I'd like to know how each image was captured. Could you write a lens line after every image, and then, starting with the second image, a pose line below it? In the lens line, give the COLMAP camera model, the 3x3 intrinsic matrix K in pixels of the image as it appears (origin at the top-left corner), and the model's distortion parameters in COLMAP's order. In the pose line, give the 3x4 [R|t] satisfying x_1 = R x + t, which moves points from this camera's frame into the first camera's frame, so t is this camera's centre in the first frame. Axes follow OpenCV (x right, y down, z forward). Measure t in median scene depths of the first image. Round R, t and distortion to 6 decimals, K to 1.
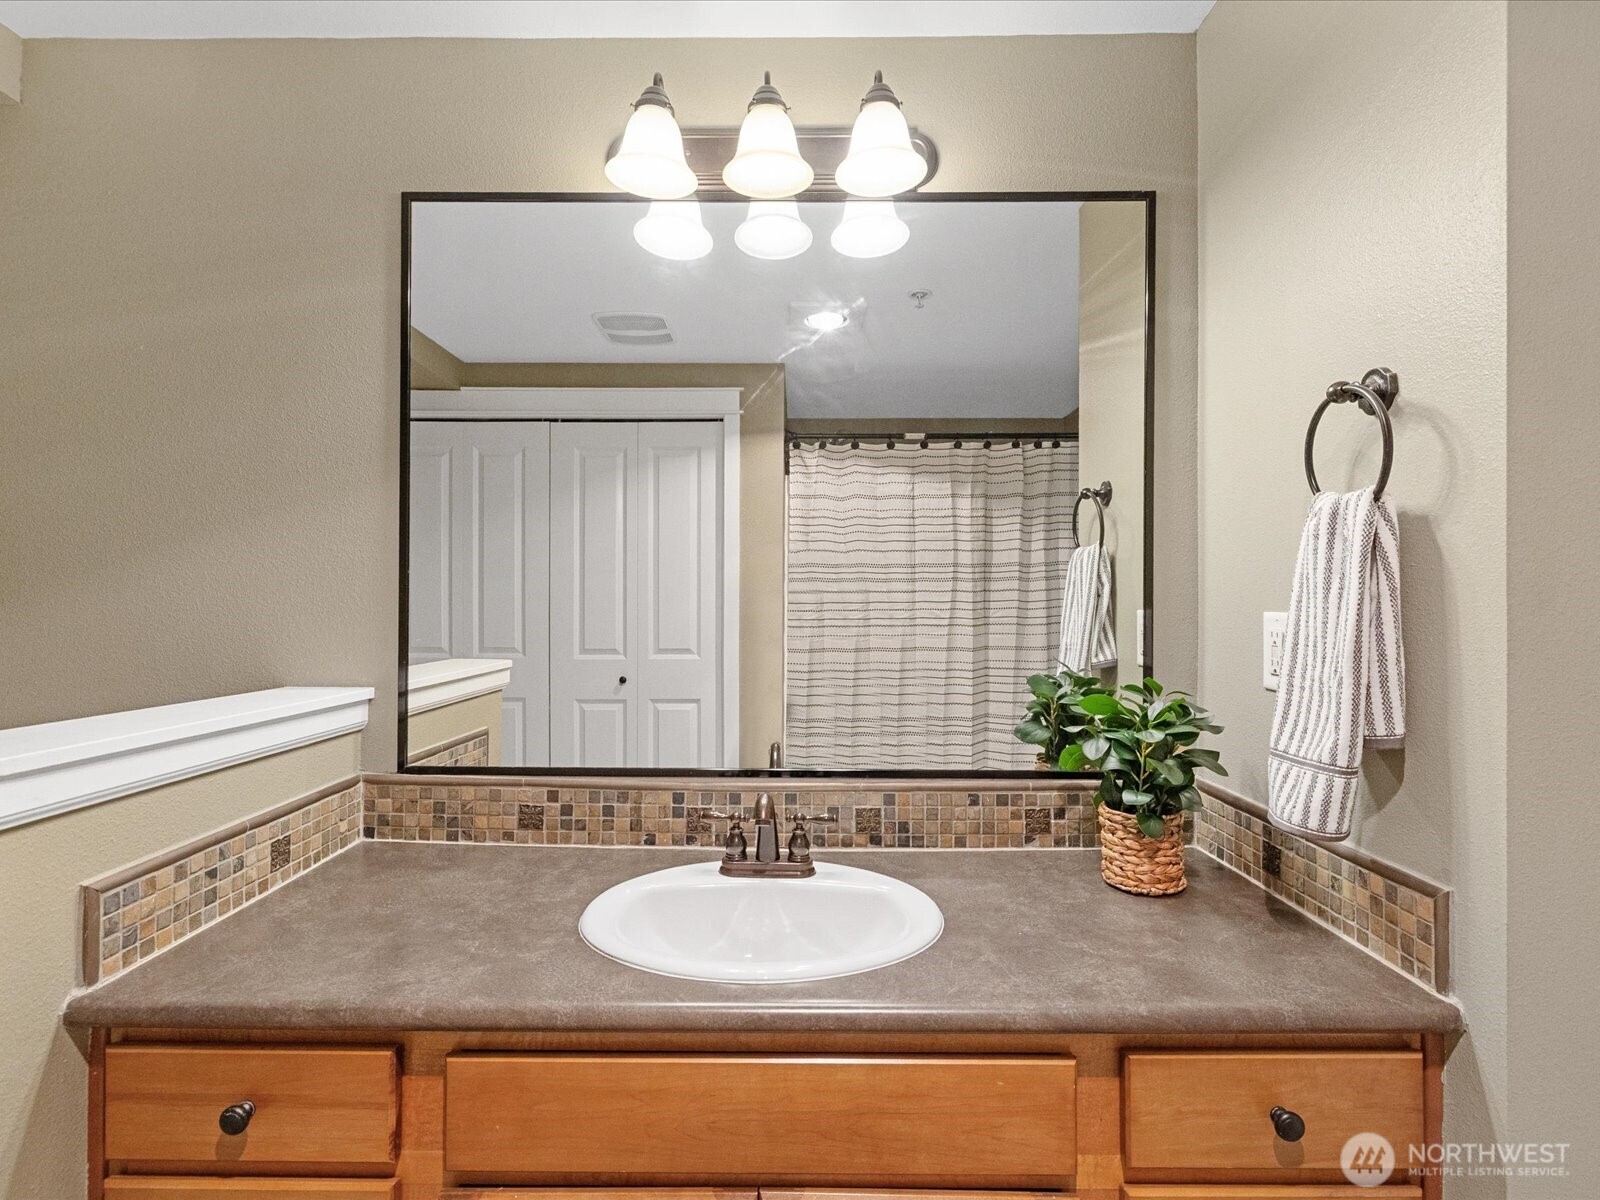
lens RADIAL K [[774.3, 0, 800.3], [0, 774.3, 602.8], [0, 0, 1]] dist [-0.002603, 0.000644]
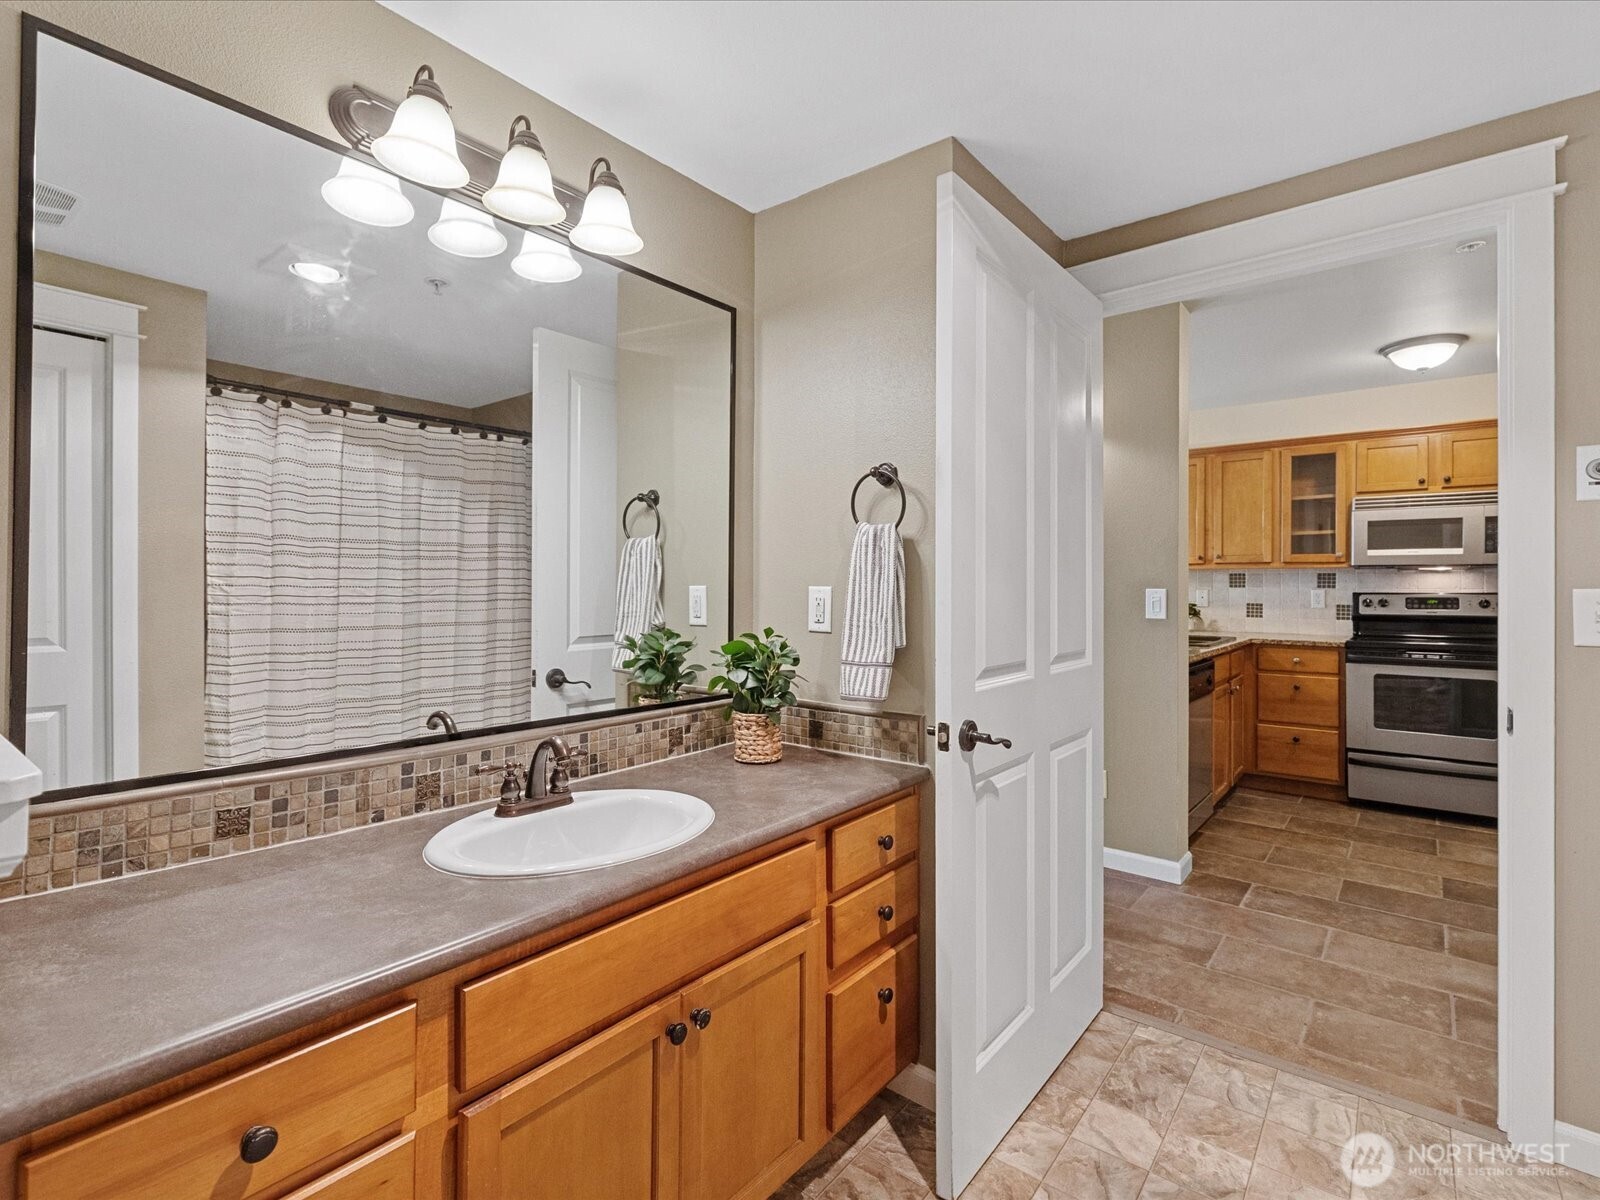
lens RADIAL K [[760.6, 0, 799.6], [0, 760.6, 583.0], [0, 0, 1]] dist [-0.001101, 0.000054]
pose [[0.624783, 0.005002, 0.780783, -0.620211], [-0.005238, 0.999984, -0.002215, 0.007001], [-0.780781, -0.002706, 0.624799, -0.027376]]
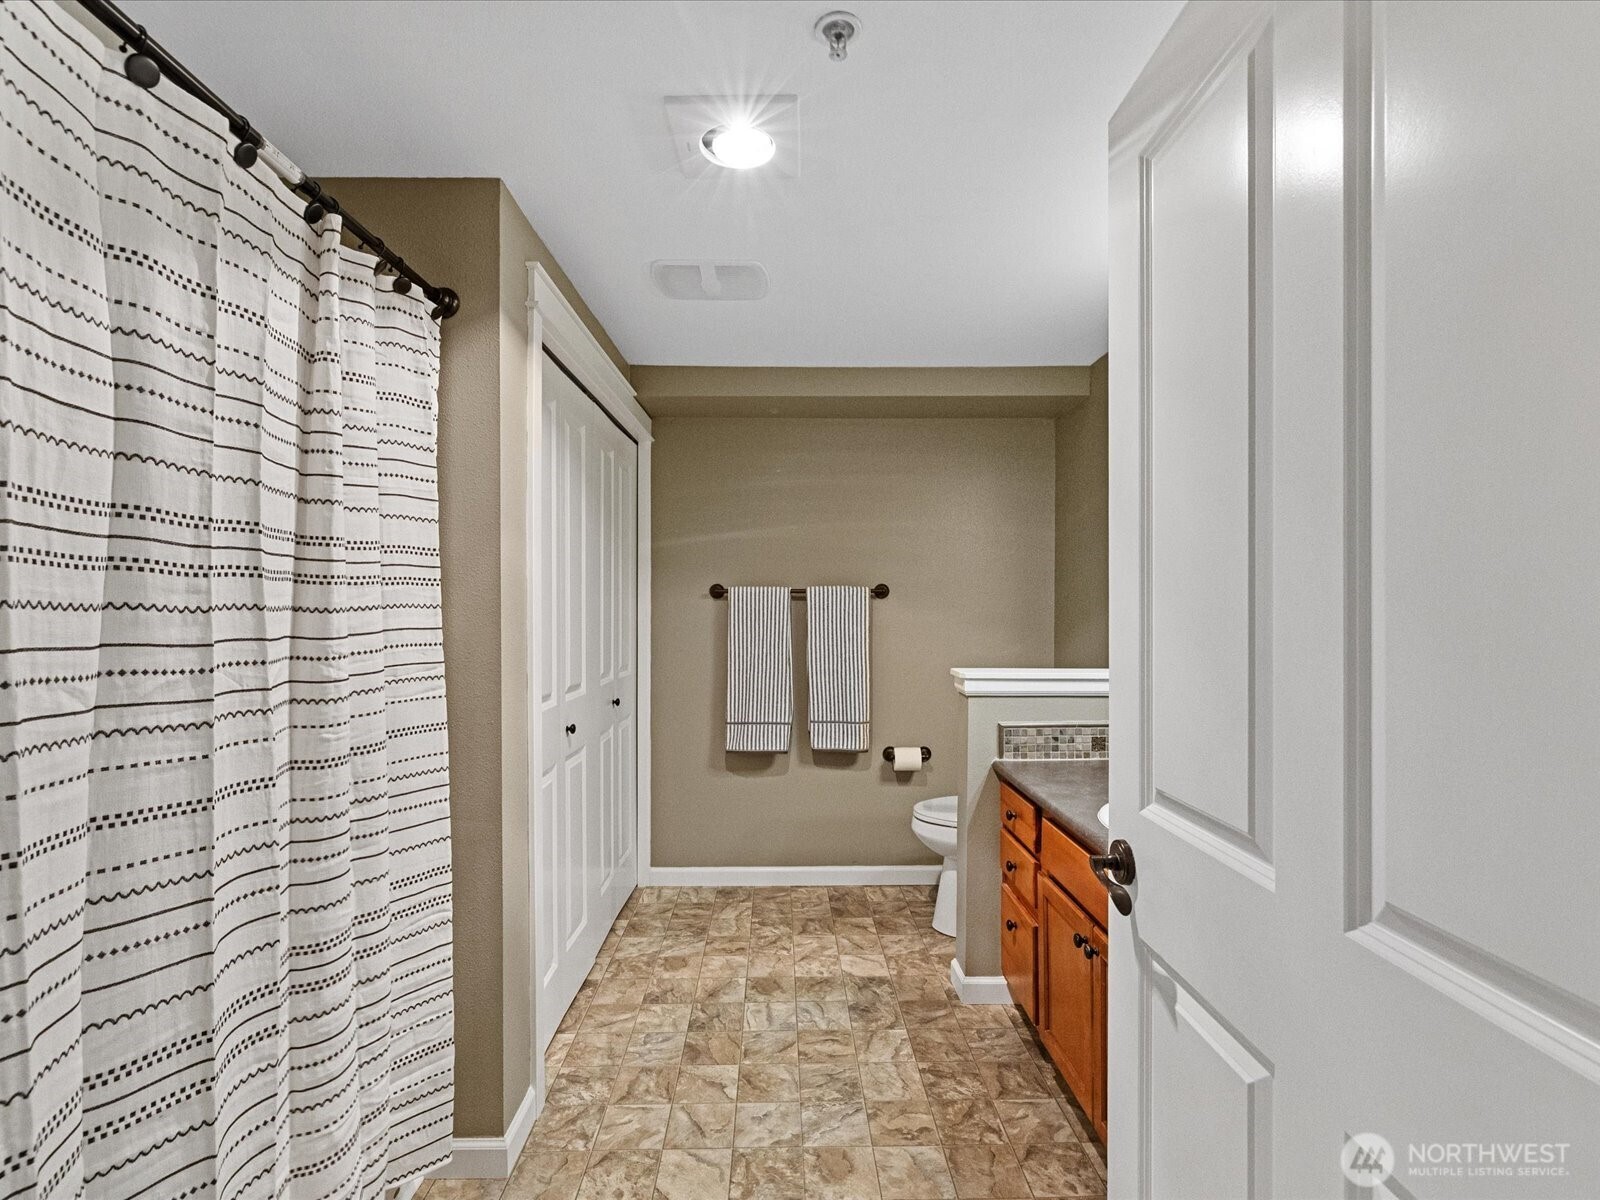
lens RADIAL K [[781.0, 0, 800.5], [0, 781.0, 615.4], [0, 0, 1]] dist [-0.002588, -0.000658]
pose [[0.018538, 0.007941, -0.999797, 1.214005], [0.002588, 0.999965, 0.007990, -0.037398], [0.999825, -0.002735, 0.018517, 0.129066]]
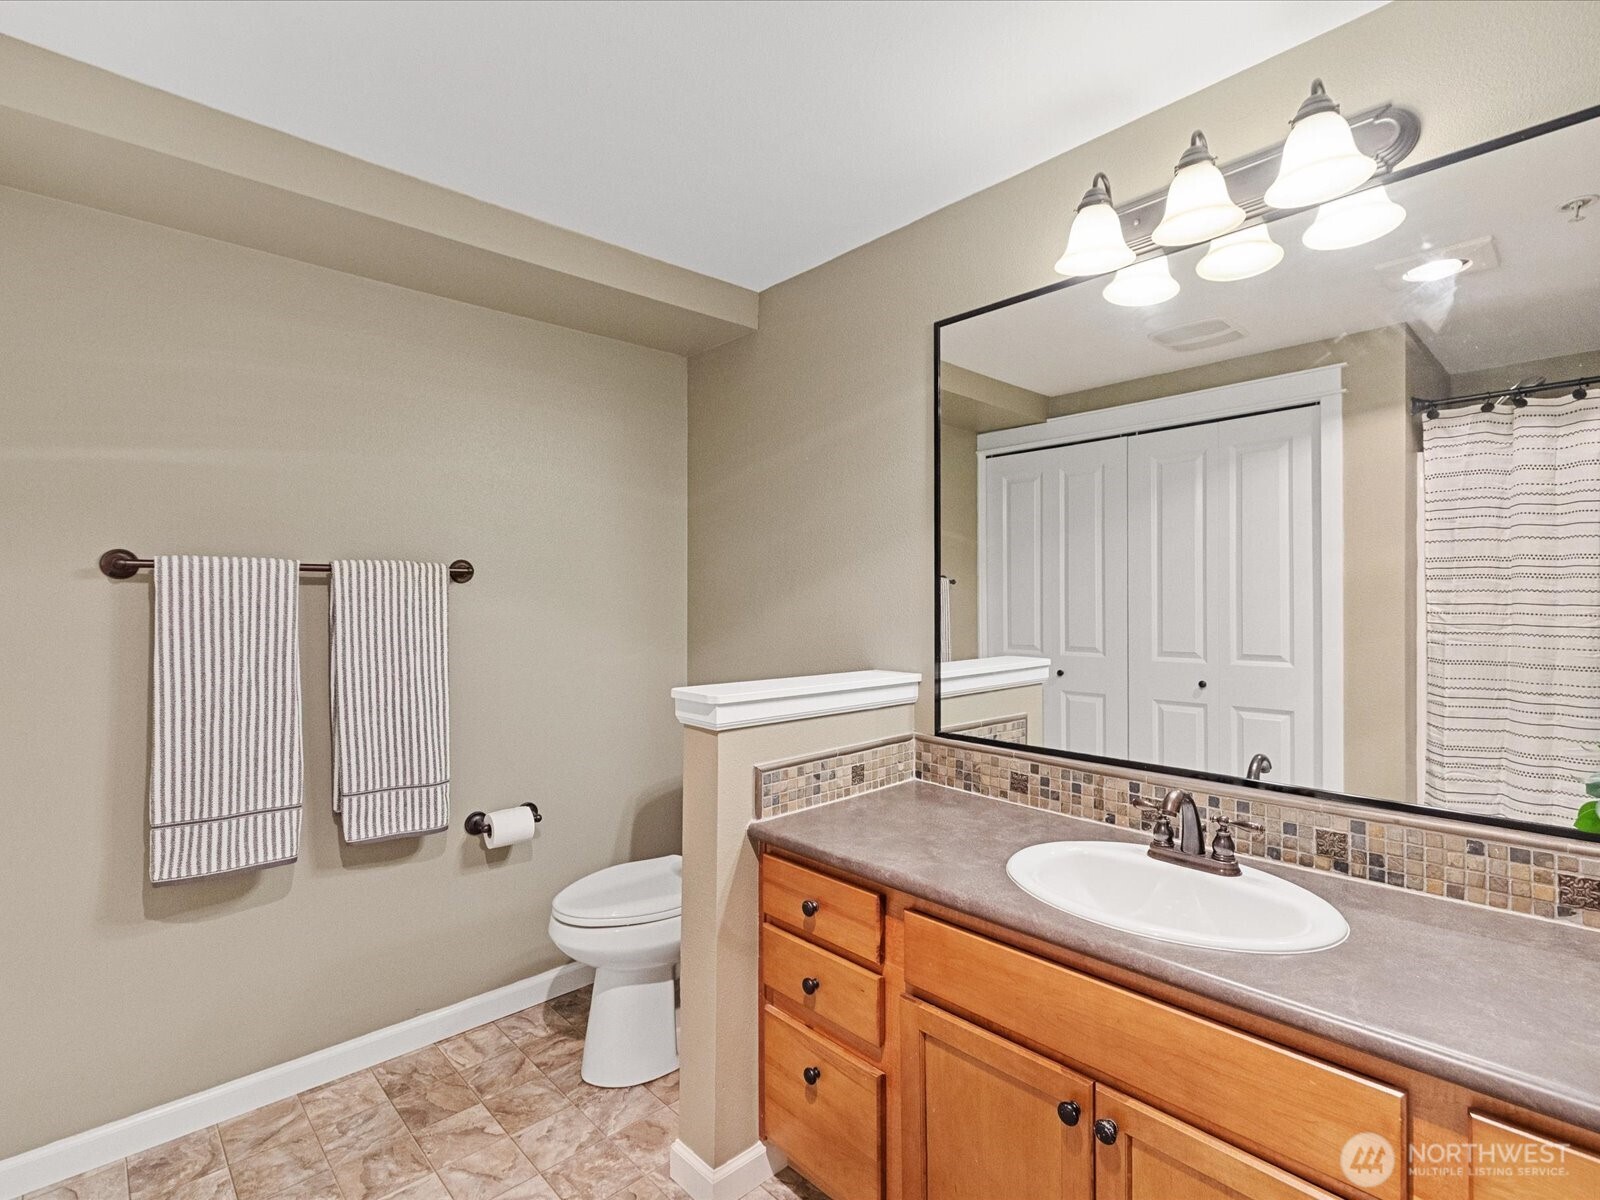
lens RADIAL K [[770.9, 0, 792.1], [0, 770.9, 600.8], [0, 0, 1]] dist [-0.000368, 0.000313]
pose [[0.680952, -0.005384, -0.732308, 0.335955], [0.007926, 0.999969, 0.000017, -0.028343], [0.732285, -0.005816, 0.680973, -0.147153]]
